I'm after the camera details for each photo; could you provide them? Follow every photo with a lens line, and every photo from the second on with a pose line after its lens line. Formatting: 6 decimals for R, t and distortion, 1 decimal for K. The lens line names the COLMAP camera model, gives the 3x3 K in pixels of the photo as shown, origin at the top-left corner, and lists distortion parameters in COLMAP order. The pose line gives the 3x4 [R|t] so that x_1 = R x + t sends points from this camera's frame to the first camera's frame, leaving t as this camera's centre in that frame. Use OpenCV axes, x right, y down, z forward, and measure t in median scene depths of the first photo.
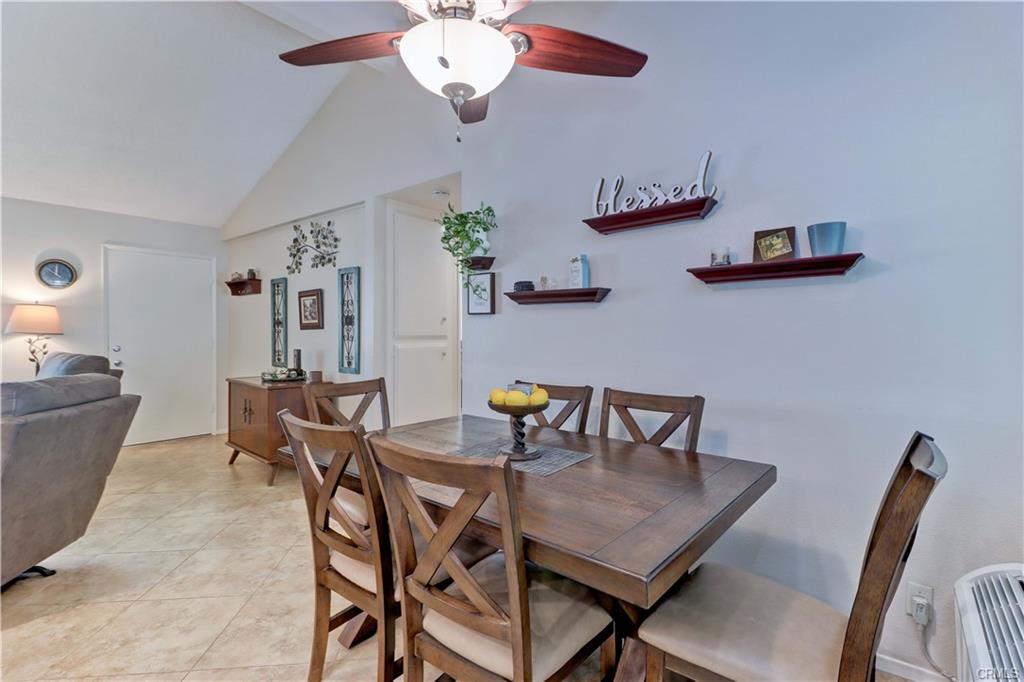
lens RADIAL K [[475.0, 0, 511.8], [0, 475.0, 334.6], [0, 0, 1]] dist [0.013936, -0.009267]
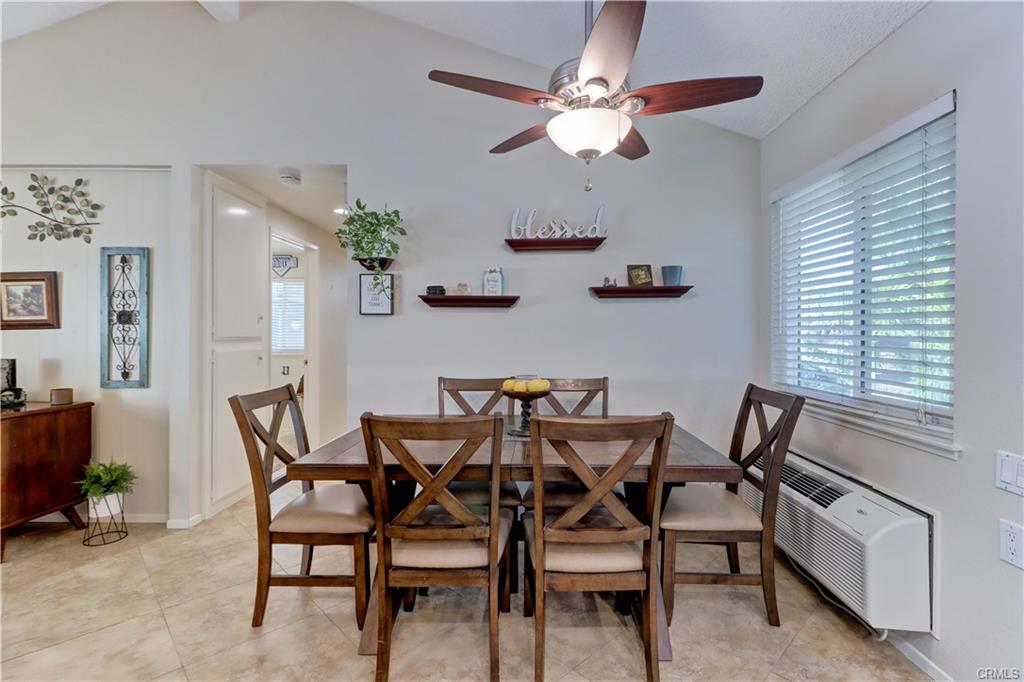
lens RADIAL K [[475.0, 0, 523.3], [0, 475.0, 333.3], [0, 0, 1]] dist [0.013936, -0.009267]
pose [[0.780997, -0.000660, 0.624535, -0.461826], [0.004485, 0.999980, -0.004552, 0.002166], [-0.624519, 0.006357, 0.780984, 0.028169]]
